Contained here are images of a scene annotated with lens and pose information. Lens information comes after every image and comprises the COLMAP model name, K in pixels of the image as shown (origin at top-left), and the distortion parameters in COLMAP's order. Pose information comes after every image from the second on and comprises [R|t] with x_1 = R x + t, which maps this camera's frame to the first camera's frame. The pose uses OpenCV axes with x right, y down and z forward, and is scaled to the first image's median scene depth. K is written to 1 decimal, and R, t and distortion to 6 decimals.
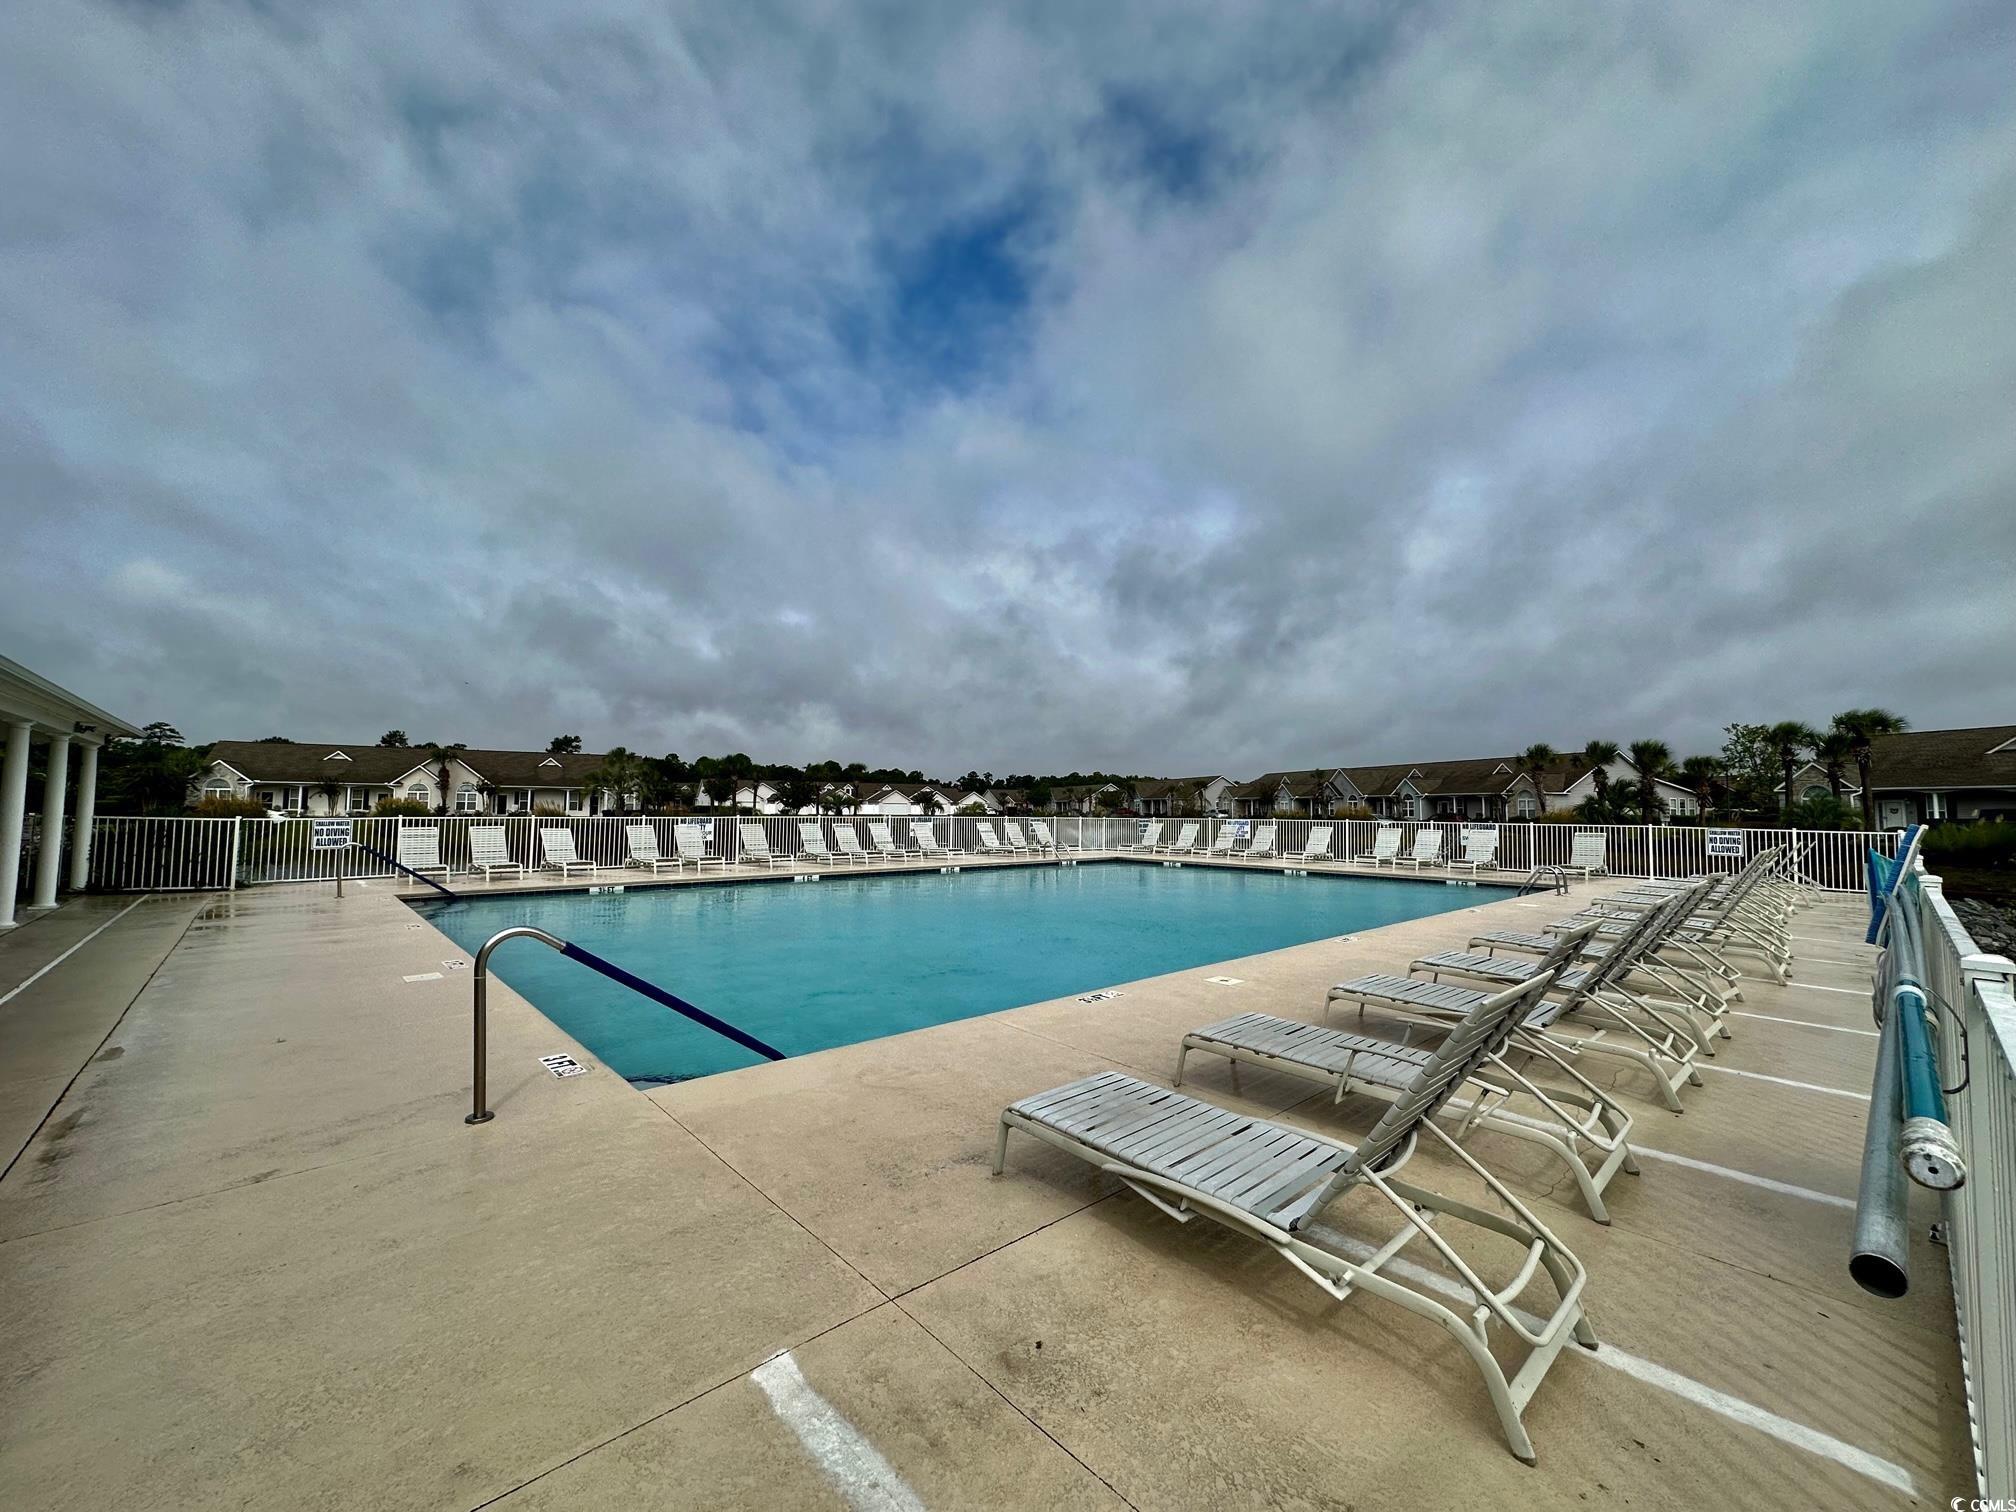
lens RADIAL K [[803.6, 0, 1006.8], [0, 803.6, 764.3], [0, 0, 1]] dist [-0.001426, 0.000211]
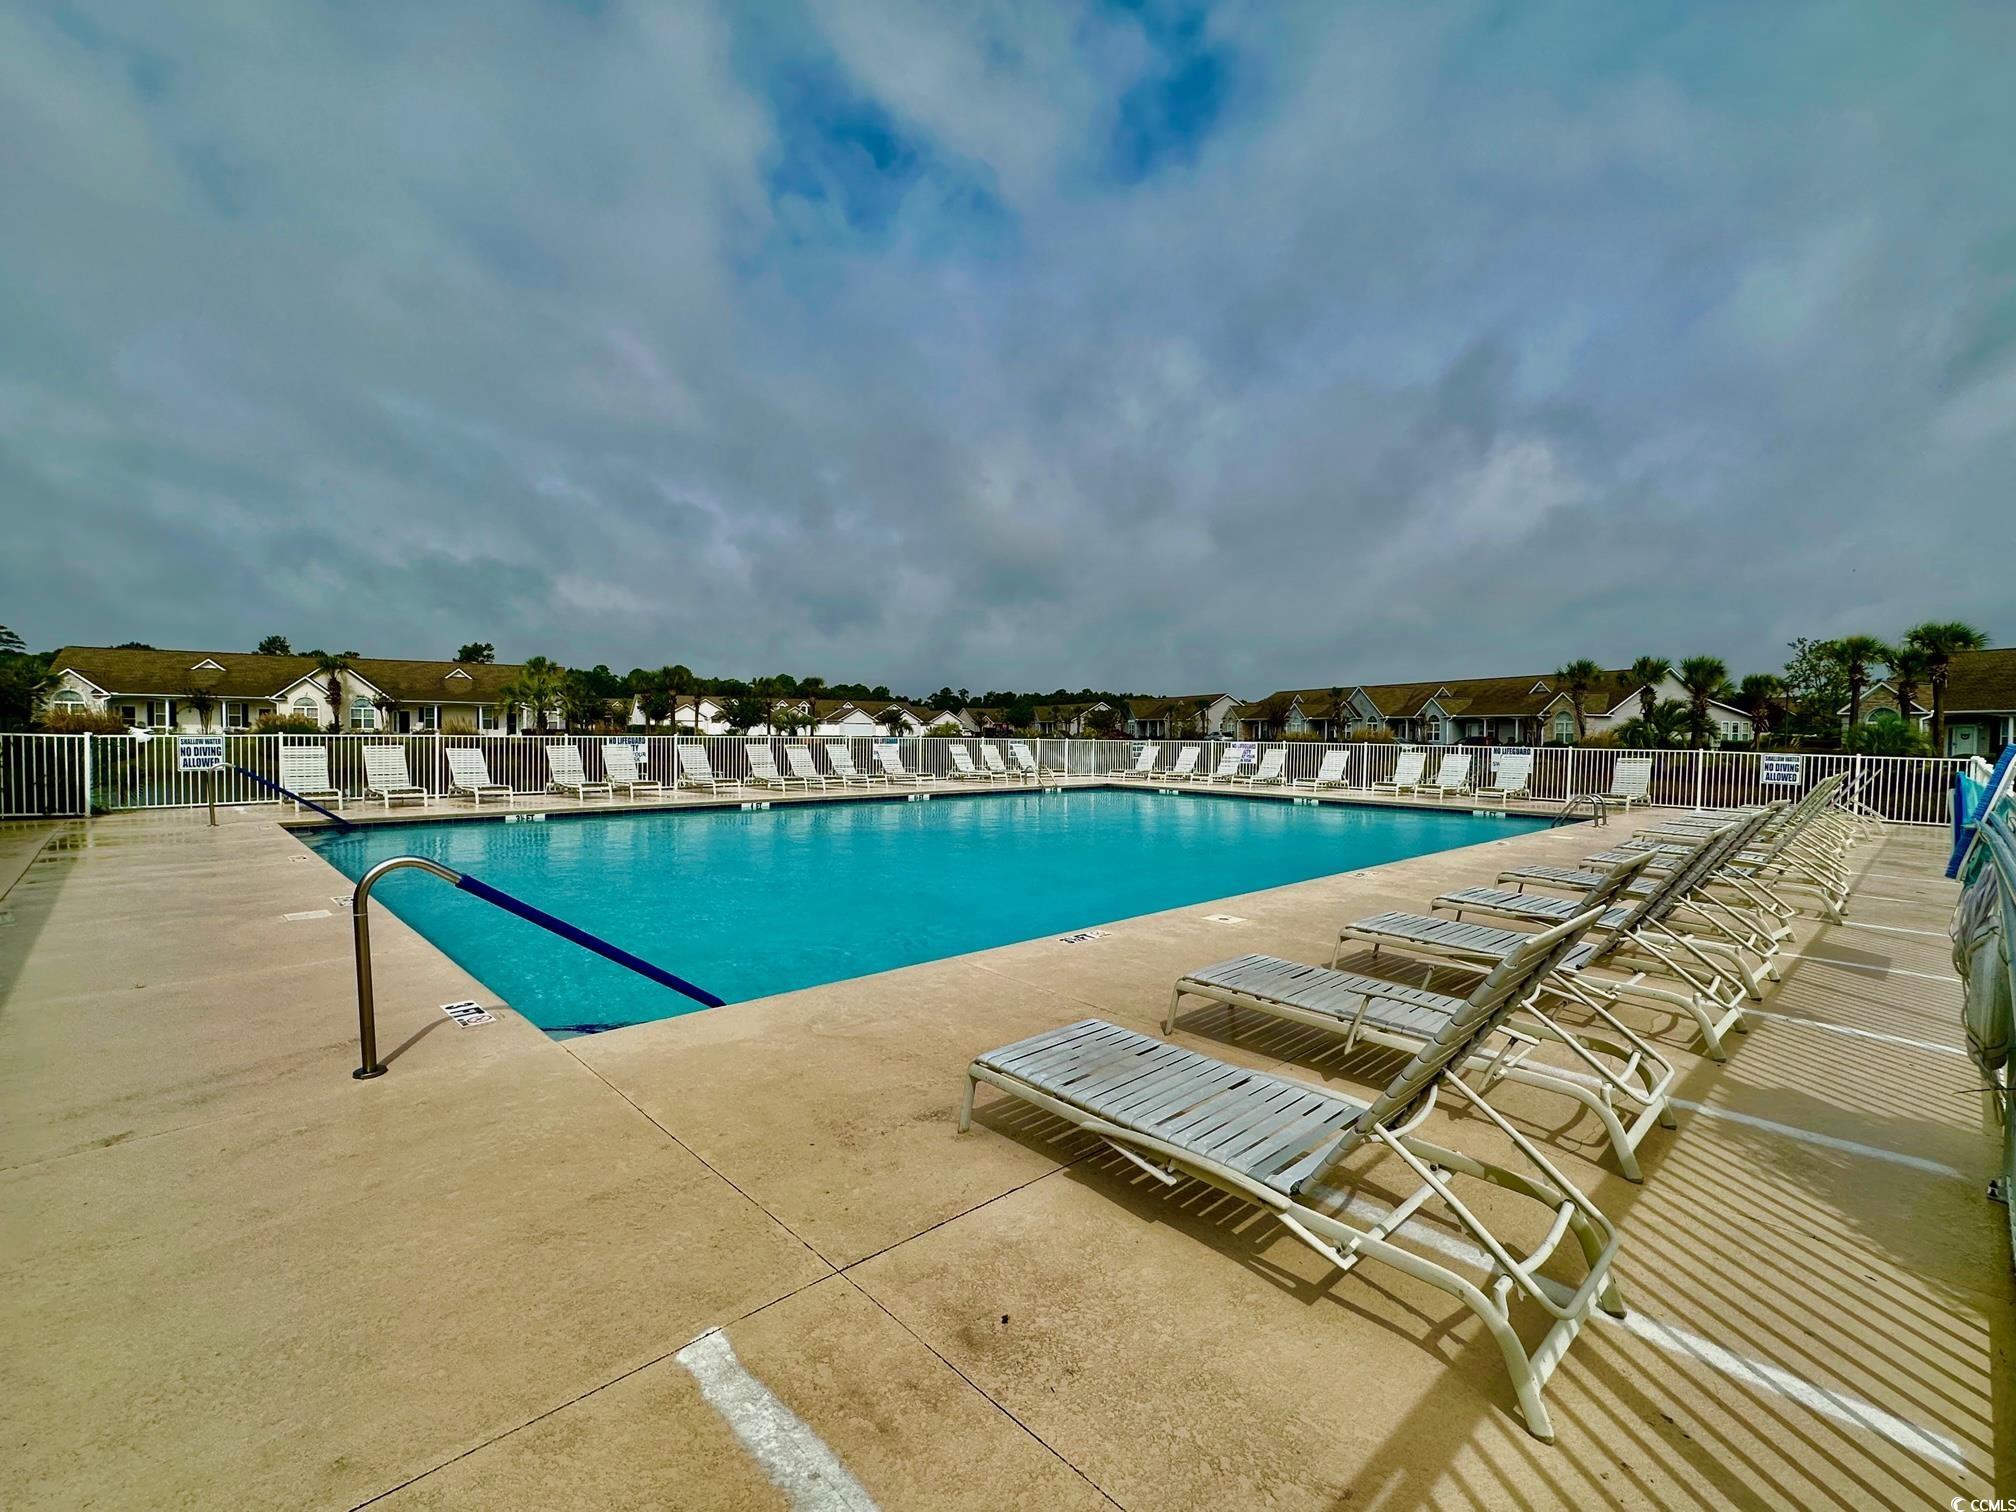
lens RADIAL K [[906.9, 0, 1005.0], [0, 906.9, 768.0], [0, 0, 1]] dist [-0.000371, -0.000364]
pose [[0.999740, 0.003943, 0.022464, 0.002902], [-0.006096, 0.995302, 0.096624, 0.004036], [-0.021978, -0.096736, 0.995067, 0.012331]]
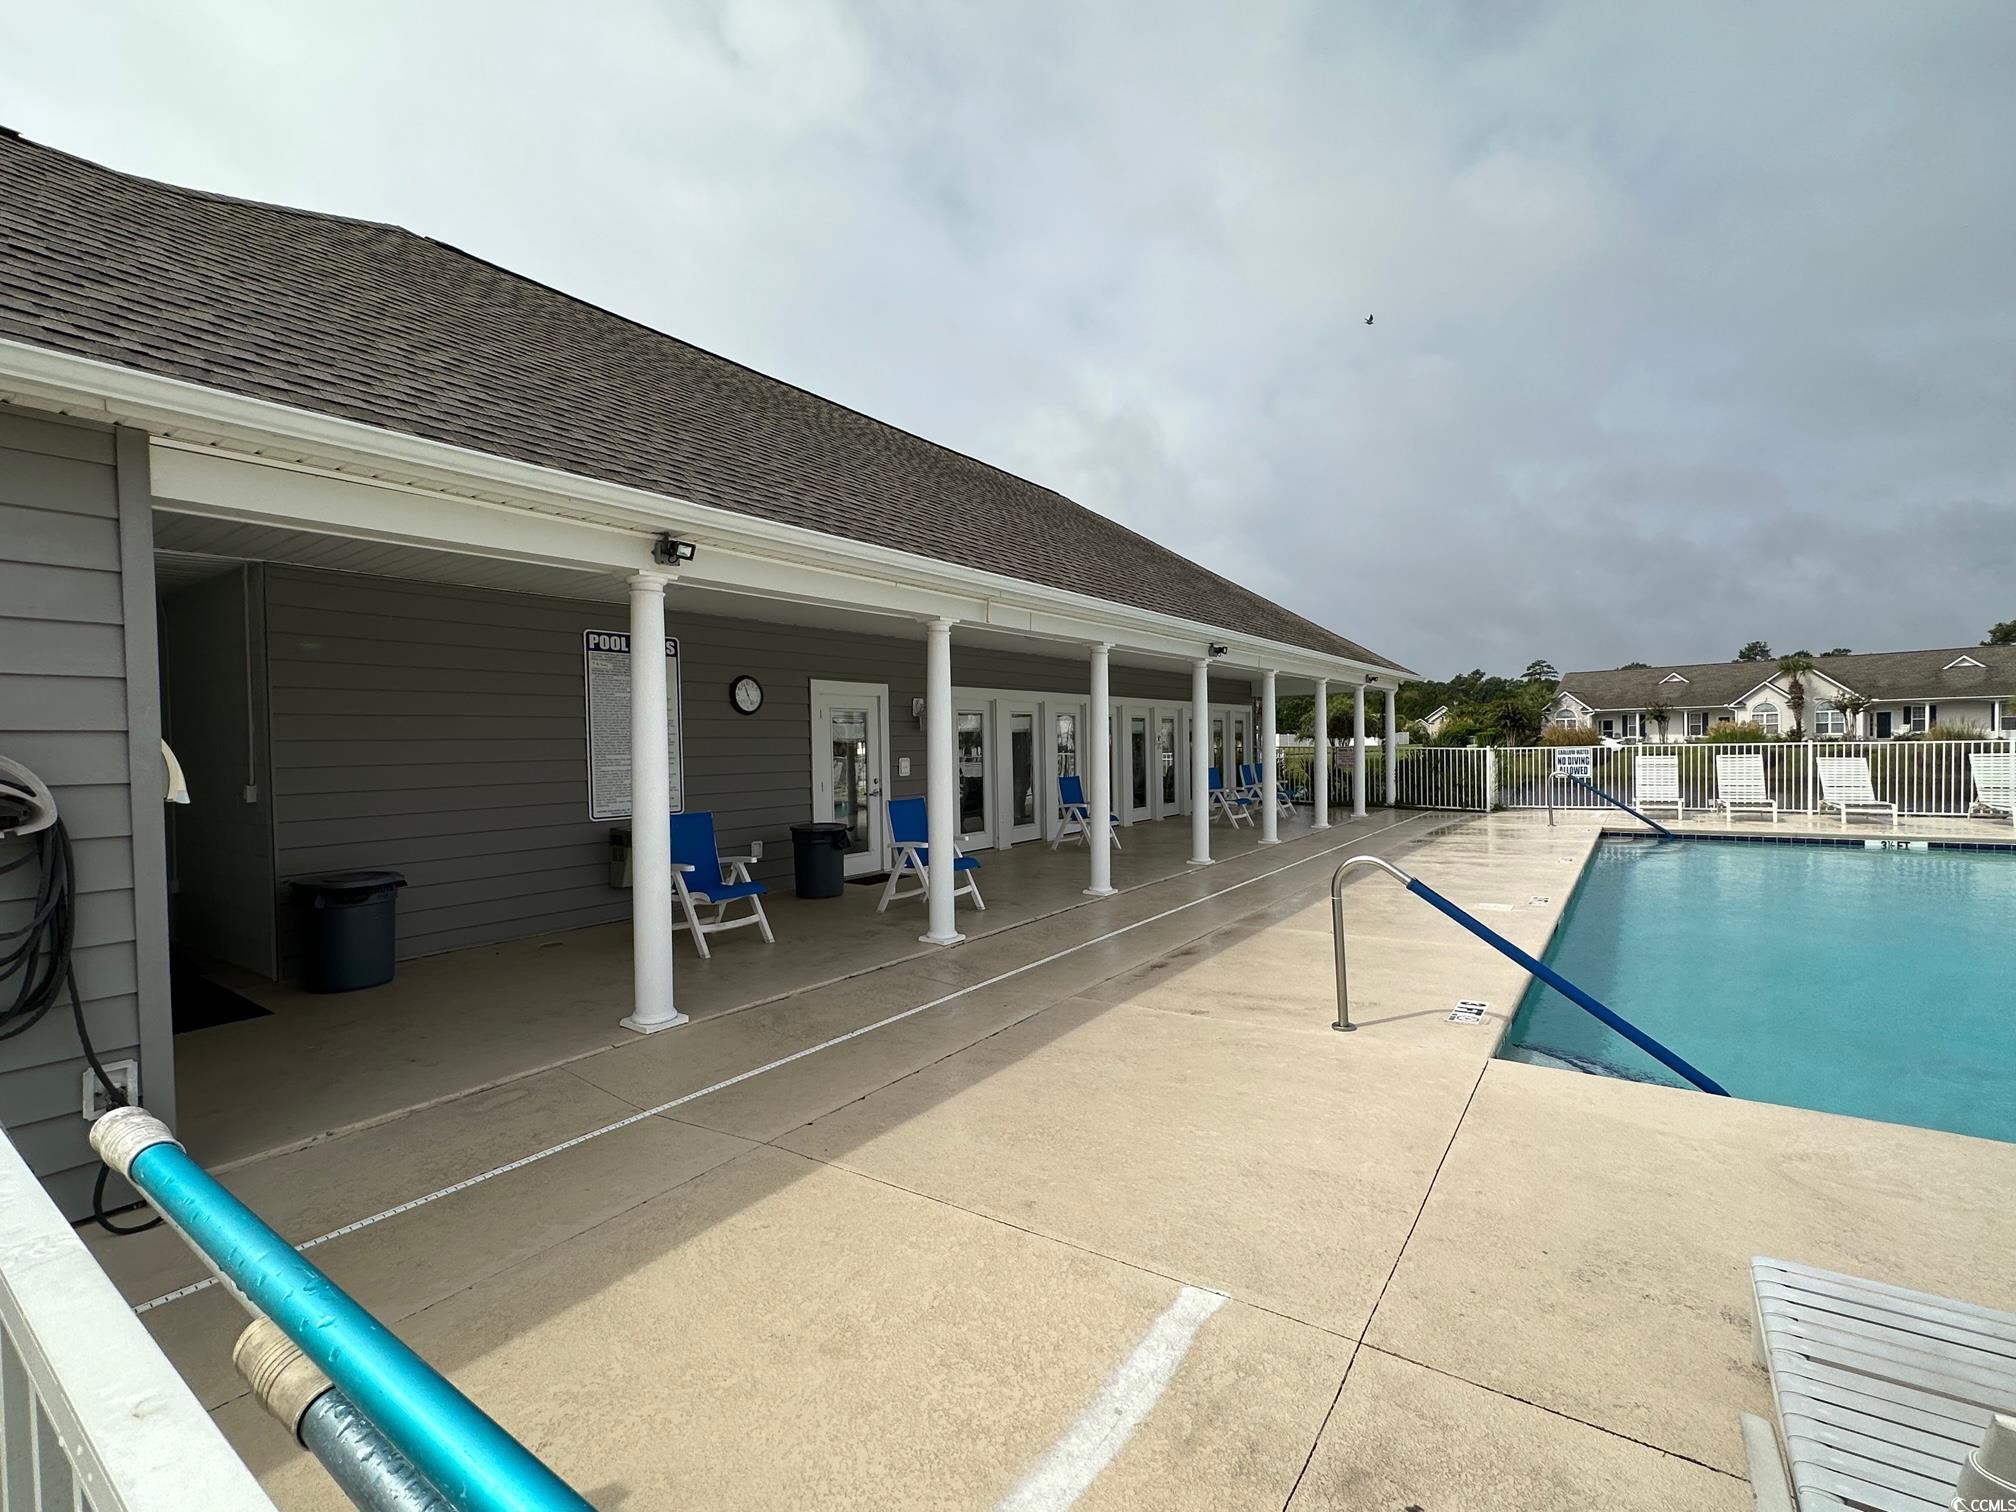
lens RADIAL K [[906.9, 0, 1005.0], [0, 906.9, 768.0], [0, 0, 1]] dist [-0.000371, -0.000364]
pose [[0.211685, 0.014654, -0.977228, 0.141790], [0.076125, 0.996603, 0.031434, 0.006593], [0.974369, -0.081046, 0.209850, 0.106933]]
